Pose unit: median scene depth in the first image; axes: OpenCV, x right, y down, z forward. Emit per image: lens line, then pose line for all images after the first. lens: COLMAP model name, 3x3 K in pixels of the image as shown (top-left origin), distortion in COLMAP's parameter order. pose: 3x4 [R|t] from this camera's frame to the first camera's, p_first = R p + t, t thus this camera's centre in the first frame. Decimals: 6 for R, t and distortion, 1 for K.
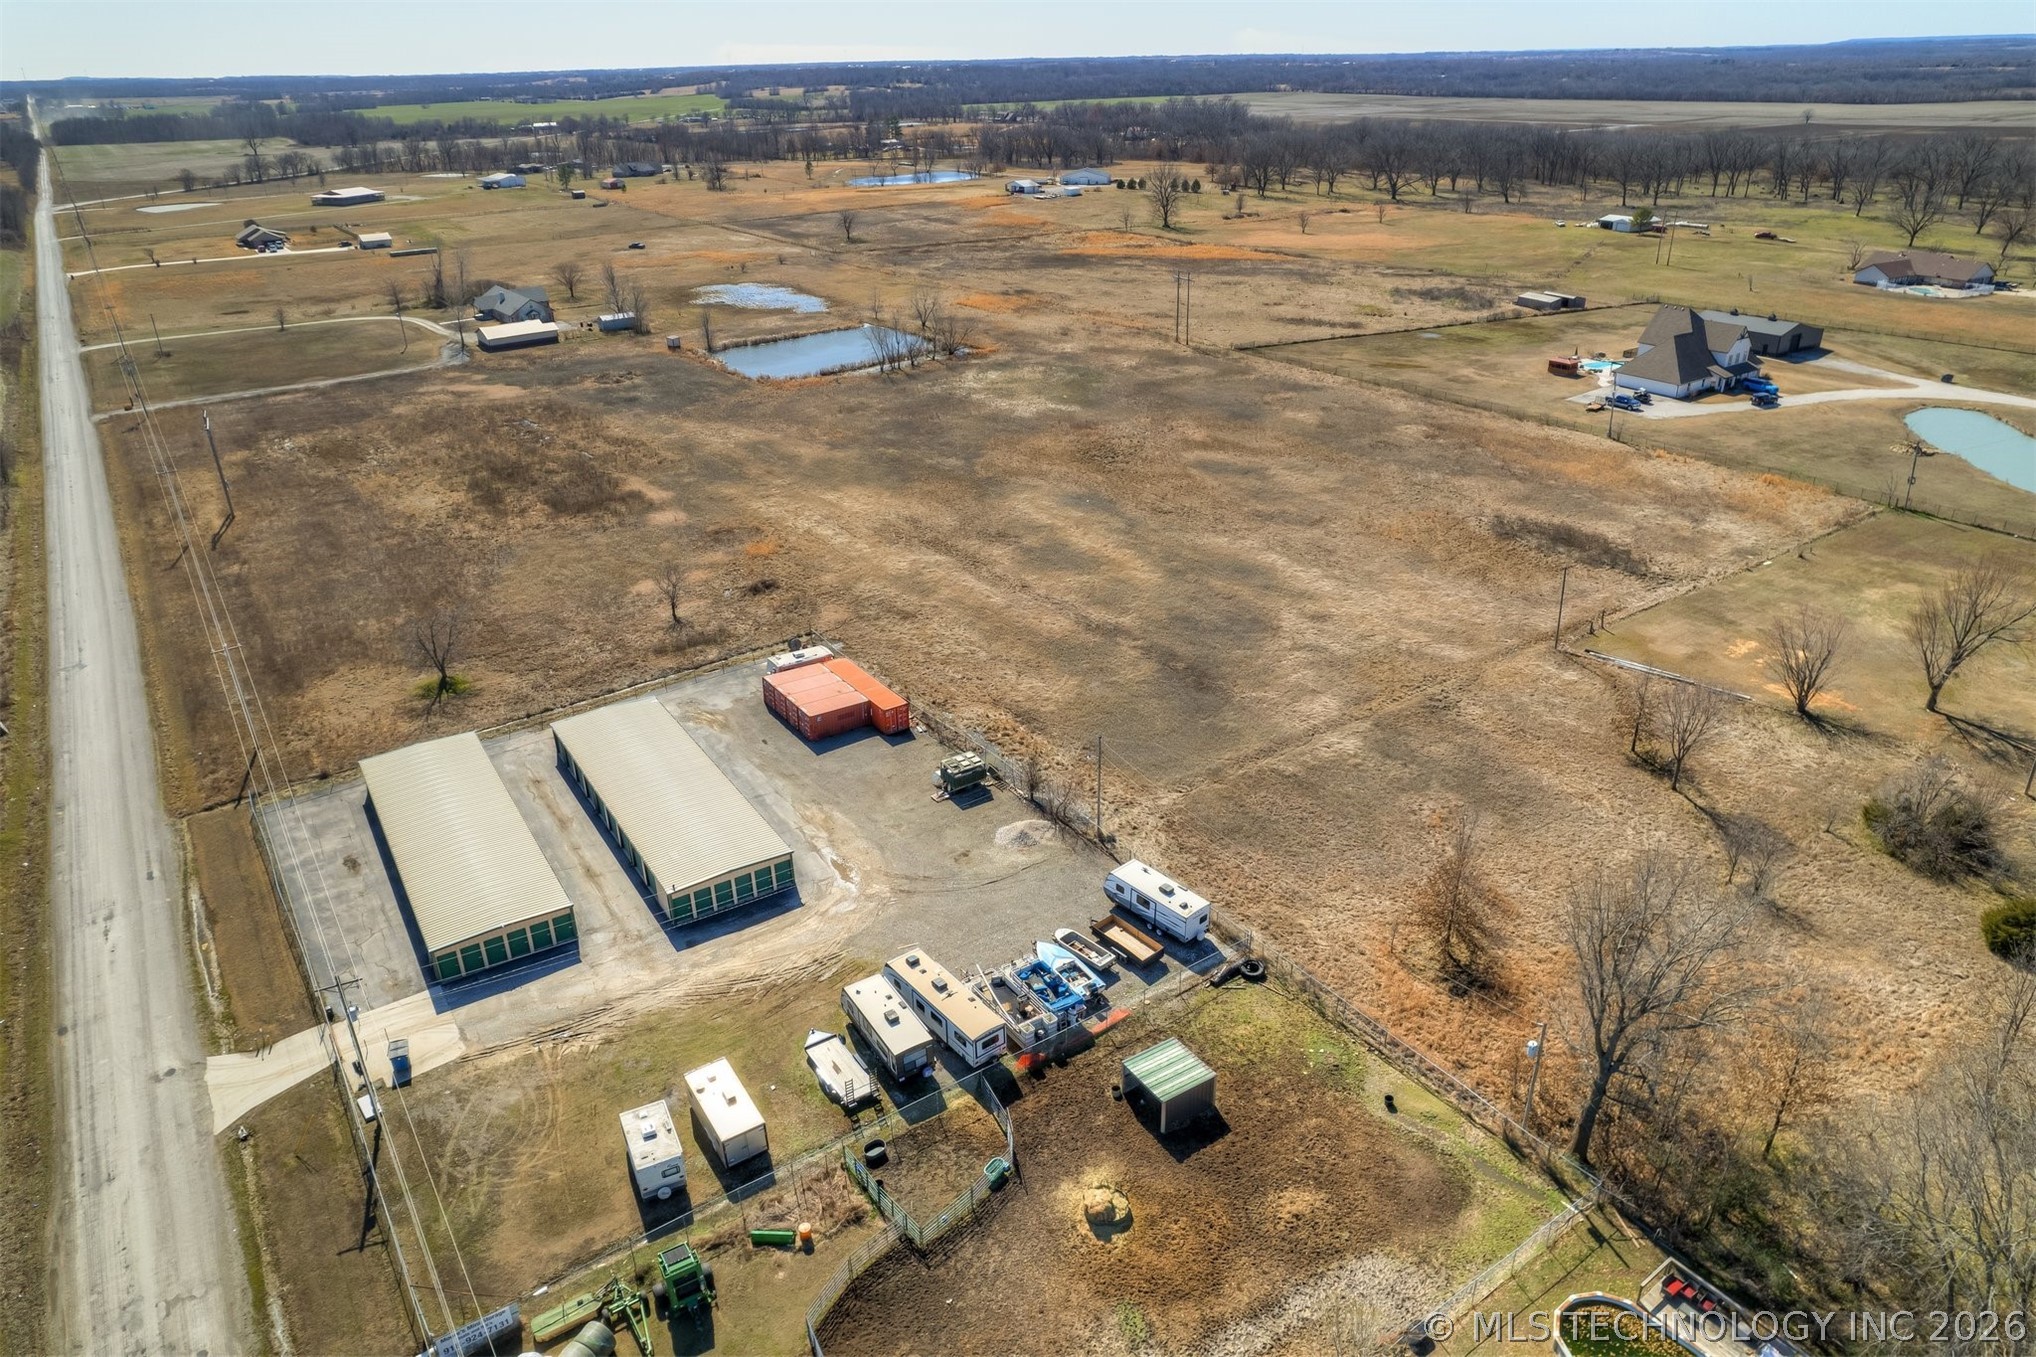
lens RADIAL K [[1304.5, 0, 1026.3], [0, 1304.5, 684.4], [0, 0, 1]] dist [-0.073427, 0.063931]
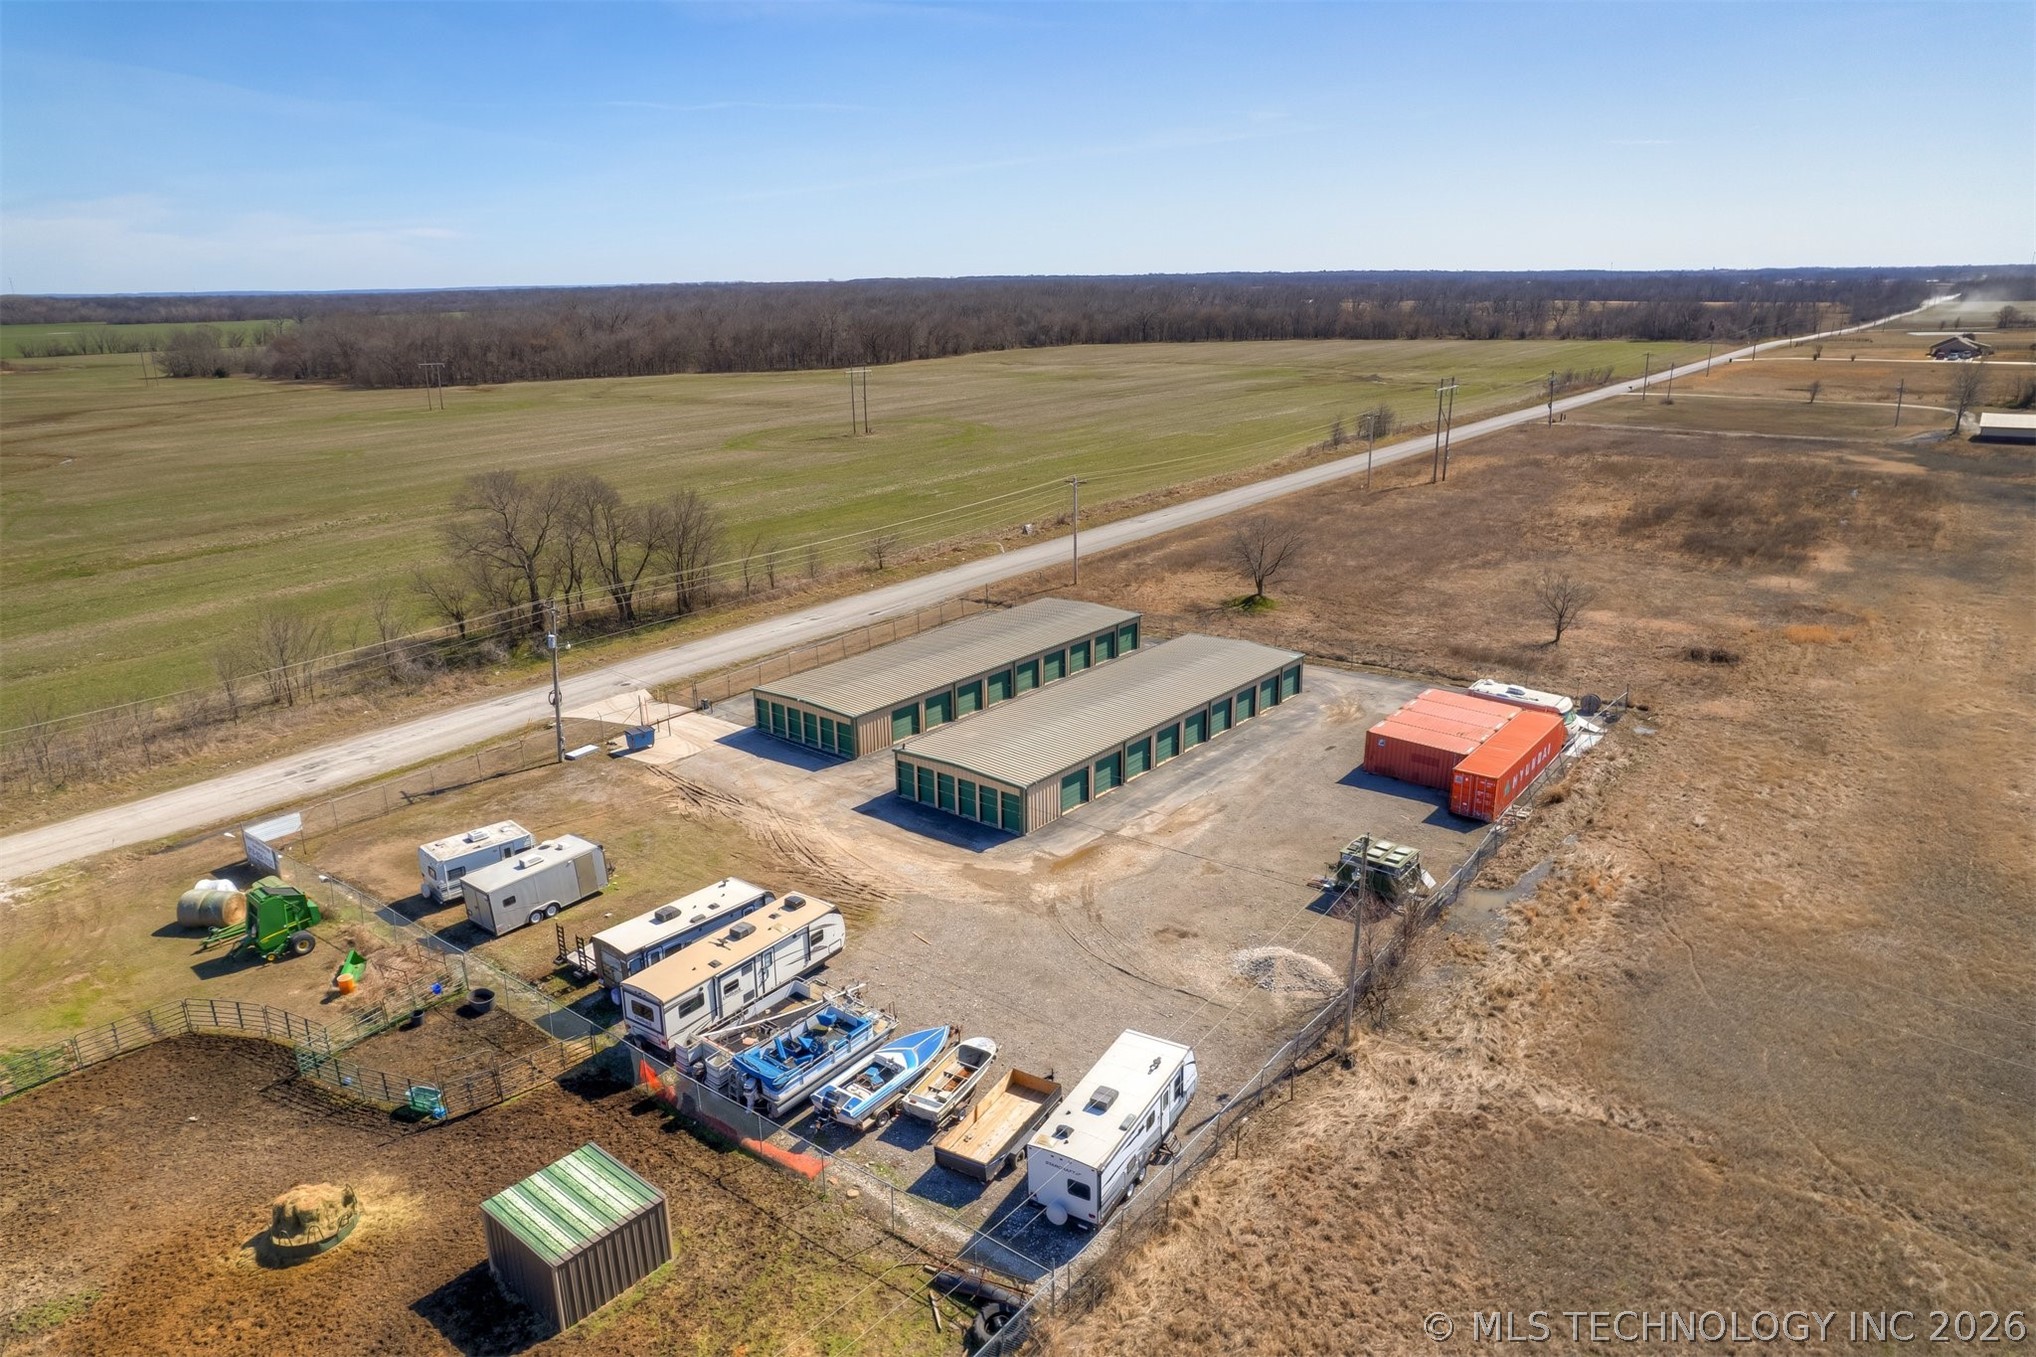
lens RADIAL K [[1304.5, 0, 1026.3], [0, 1304.5, 684.4], [0, 0, 1]] dist [-0.073427, 0.063931]
pose [[0.300843, 0.298738, -0.905676, 0.209185], [-0.410239, 0.897853, 0.159886, -0.017346], [0.860928, 0.323443, 0.392667, 0.325573]]
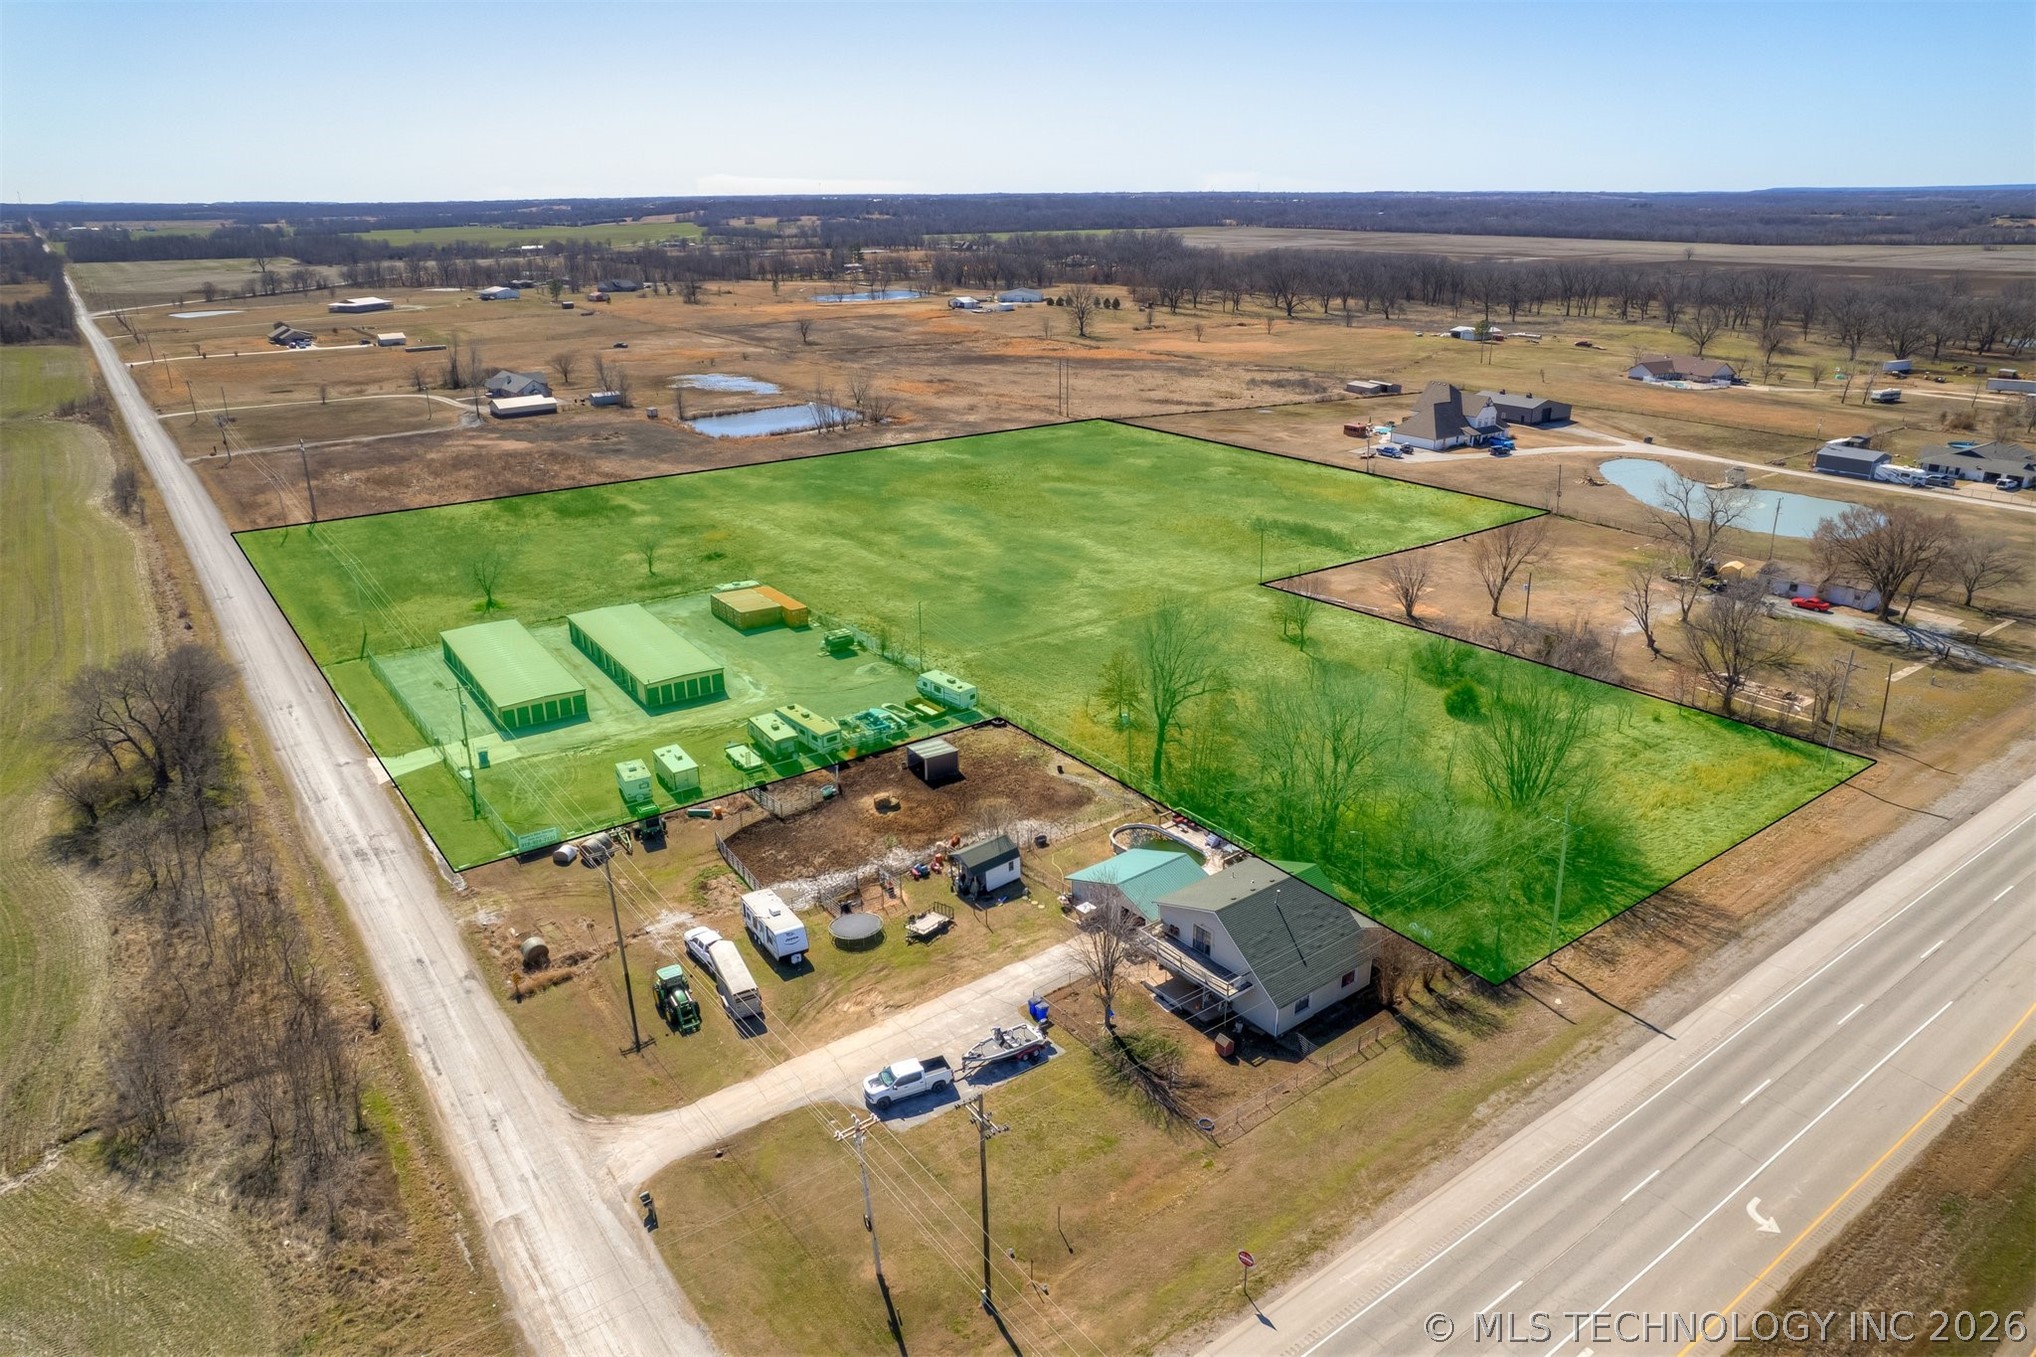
lens RADIAL K [[1304.5, 0, 1026.3], [0, 1304.5, 684.4], [0, 0, 1]] dist [-0.073427, 0.063931]
pose [[0.999701, 0.003669, 0.024156, 0.071073], [-0.001478, 0.995931, -0.090102, 0.135424], [-0.024388, 0.090040, 0.995640, -0.276300]]
